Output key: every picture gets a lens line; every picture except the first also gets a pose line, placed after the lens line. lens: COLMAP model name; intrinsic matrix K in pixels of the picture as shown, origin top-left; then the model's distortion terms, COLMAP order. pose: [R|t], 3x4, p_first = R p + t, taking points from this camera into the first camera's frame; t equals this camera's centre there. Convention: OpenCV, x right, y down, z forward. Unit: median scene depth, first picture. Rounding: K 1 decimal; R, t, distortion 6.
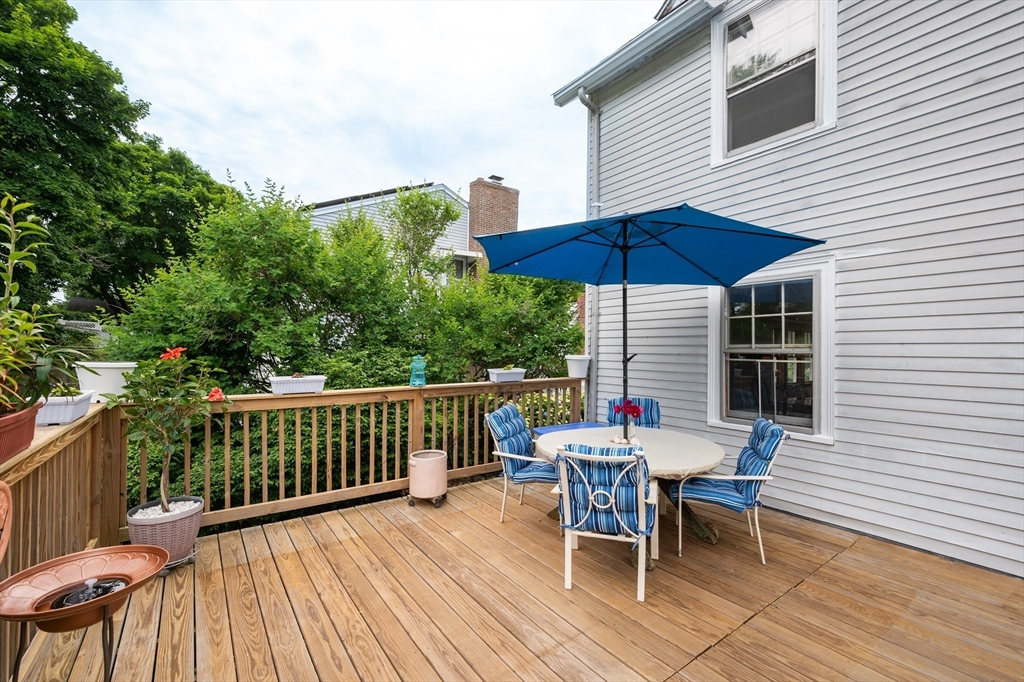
lens RADIAL K [[439.3, 0, 512.0], [0, 439.3, 341.0], [0, 0, 1]] dist [-0.000550, 0.000153]
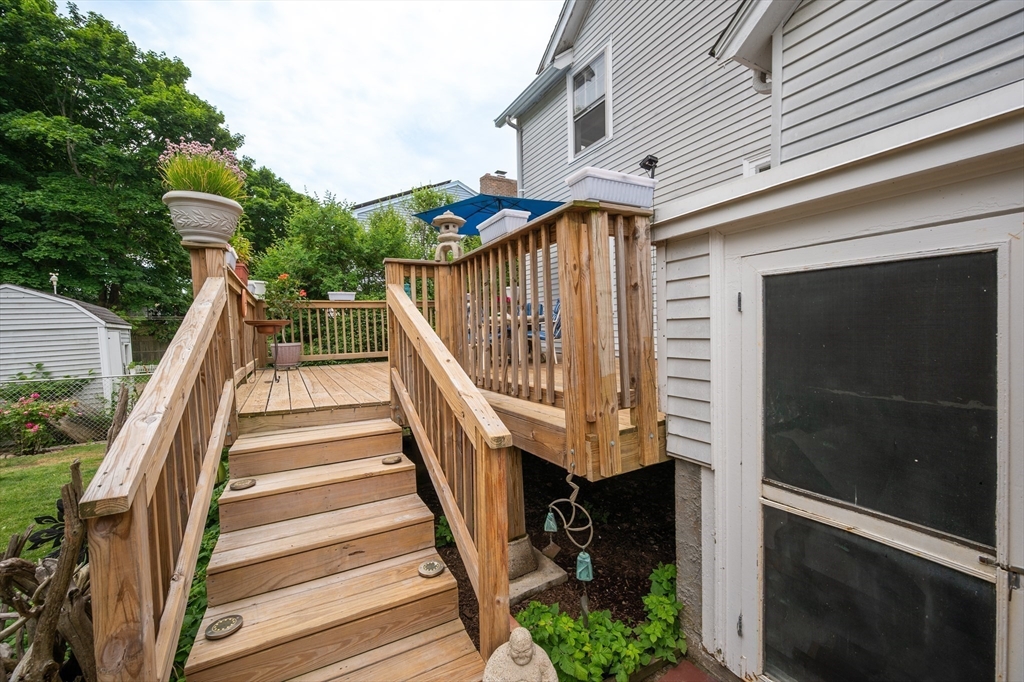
lens RADIAL K [[407.5, 0, 512.0], [0, 407.5, 341.0], [0, 0, 1]] dist [-0.000957, 0.000362]
pose [[0.992382, -0.032086, -0.118943, 0.144109], [0.037645, 0.998287, 0.044792, 0.074454], [0.117302, -0.048929, 0.991890, -0.220406]]
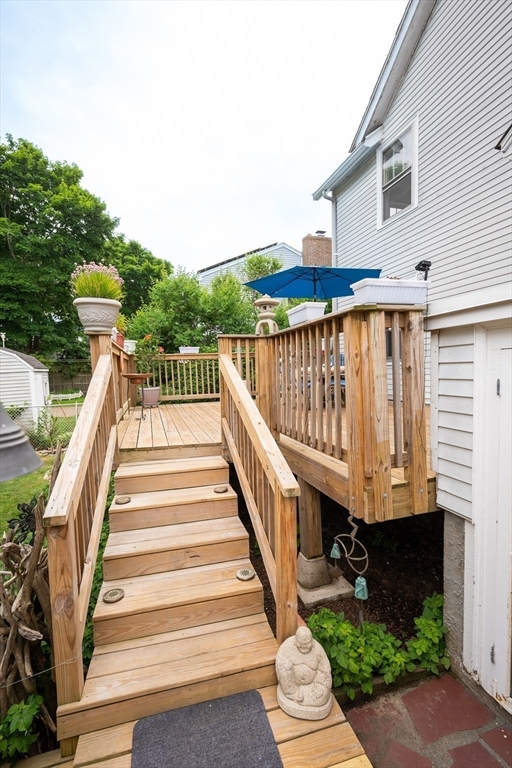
lens RADIAL K [[352.4, 0, 253.1], [0, 352.4, 384.7], [0, 0, 1]] dist [-0.000885, -0.000393]
pose [[0.942365, -0.017120, -0.334148, 0.159794], [0.040727, 0.997133, 0.063768, 0.055629], [0.332099, -0.073702, 0.940361, -0.240119]]
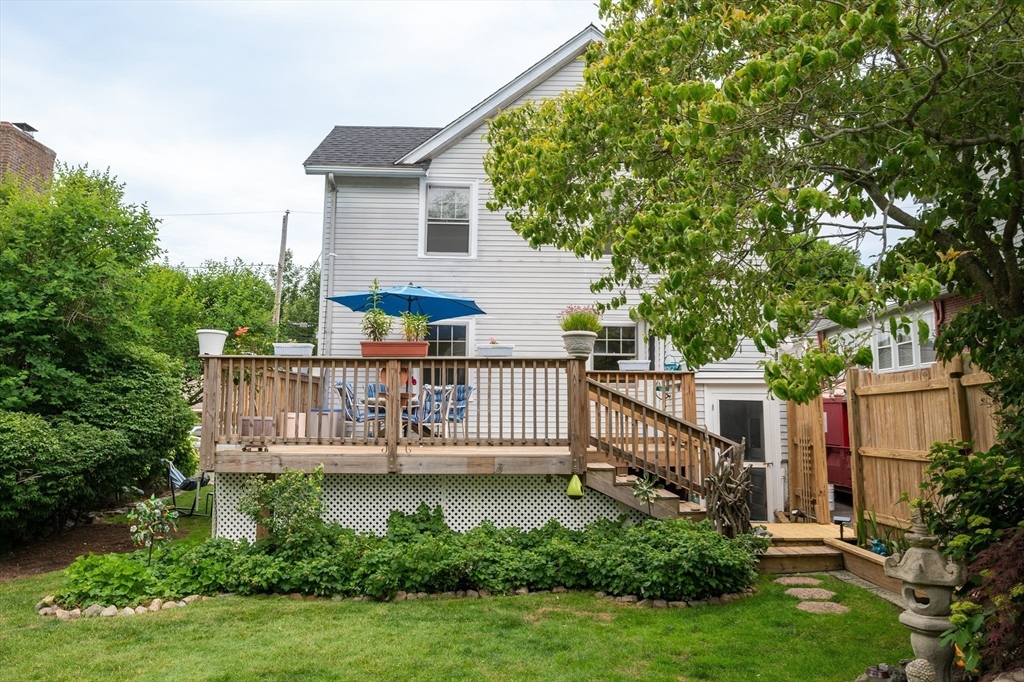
lens RADIAL K [[703.0, 0, 512.0], [0, 703.0, 341.0], [0, 0, 1]] dist [0.035362, 0.000193]
pose [[0.577464, 0.086706, 0.811799, -0.589255], [-0.020945, 0.995591, -0.091438, 0.073024], [-0.816147, 0.035798, 0.576734, -0.348345]]
